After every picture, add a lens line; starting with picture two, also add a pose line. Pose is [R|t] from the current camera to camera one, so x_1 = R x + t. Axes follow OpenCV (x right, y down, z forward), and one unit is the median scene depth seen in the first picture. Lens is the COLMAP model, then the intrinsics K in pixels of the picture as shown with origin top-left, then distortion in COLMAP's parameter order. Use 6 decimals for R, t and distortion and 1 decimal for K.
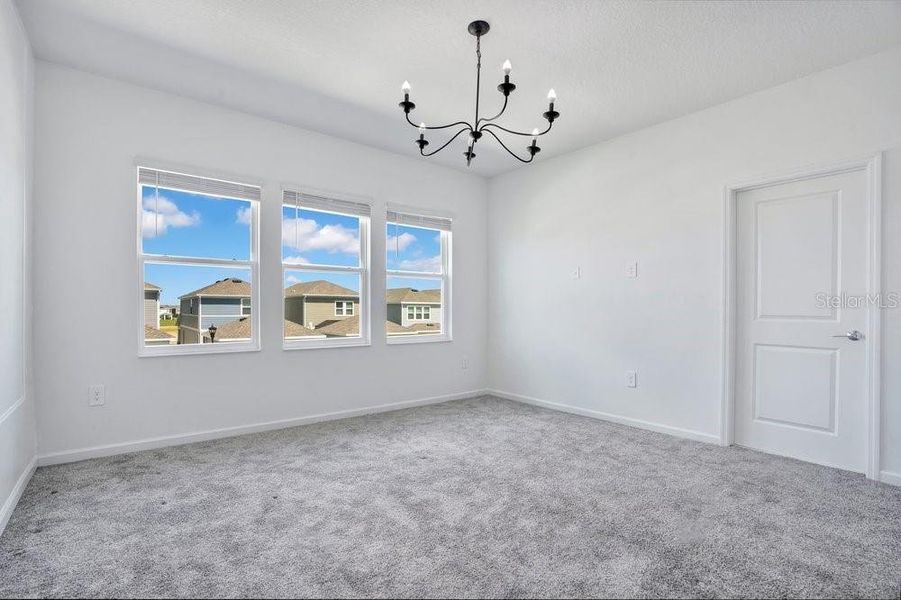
lens RADIAL K [[420.4, 0, 447.3], [0, 420.4, 303.9], [0, 0, 1]] dist [-0.069047, 0.027601]
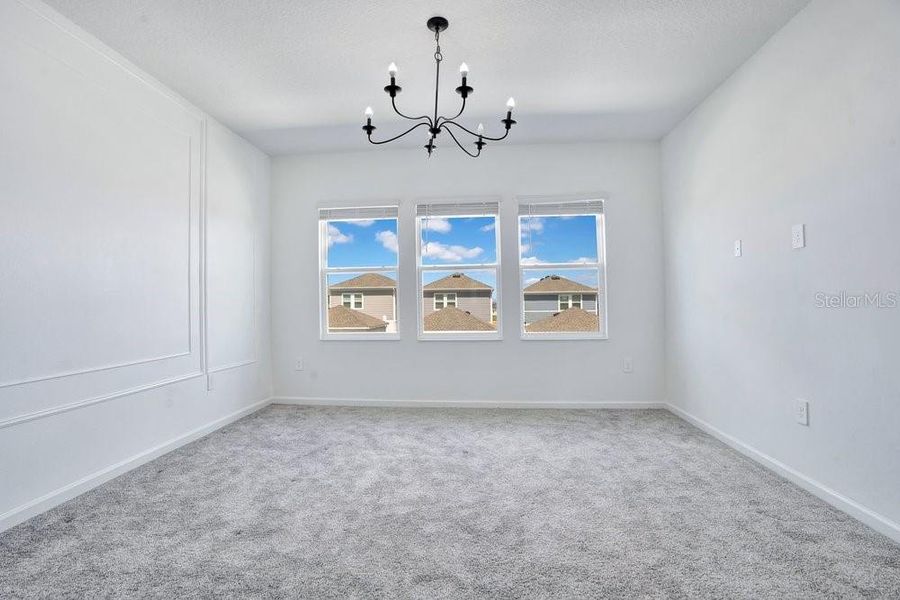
lens RADIAL K [[431.8, 0, 446.5], [0, 431.8, 296.7], [0, 0, 1]] dist [-0.072378, 0.029649]
pose [[0.722548, -0.021319, -0.690992, 0.496970], [0.017956, 0.999766, -0.012070, 0.004443], [0.691088, -0.003686, 0.722762, 0.174873]]
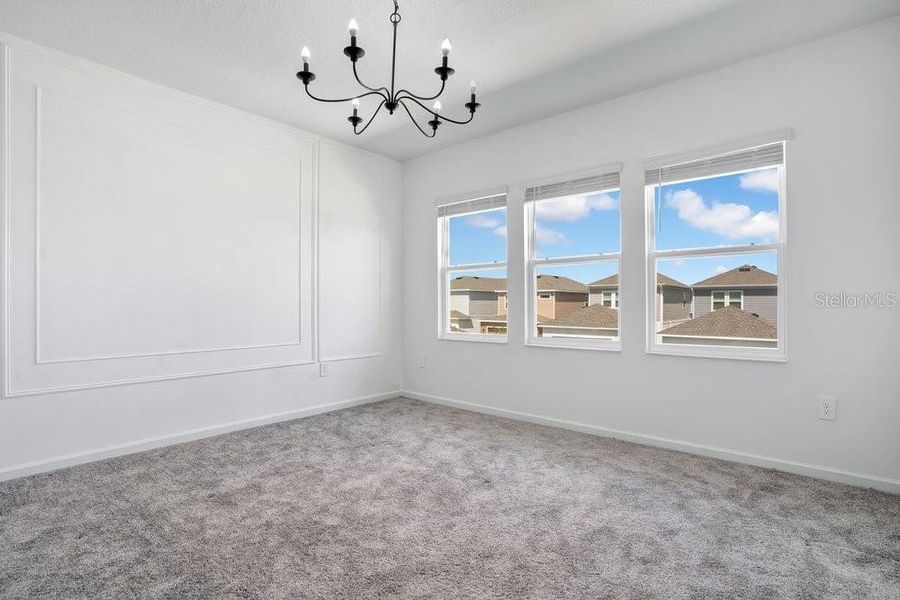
lens RADIAL K [[441.6, 0, 442.3], [0, 441.6, 303.5], [0, 0, 1]] dist [-0.073732, 0.033361]
pose [[0.178434, -0.002681, -0.983948, 0.622536], [0.008063, 0.999967, -0.001263, 0.009206], [0.983919, -0.007709, 0.178450, 0.597180]]
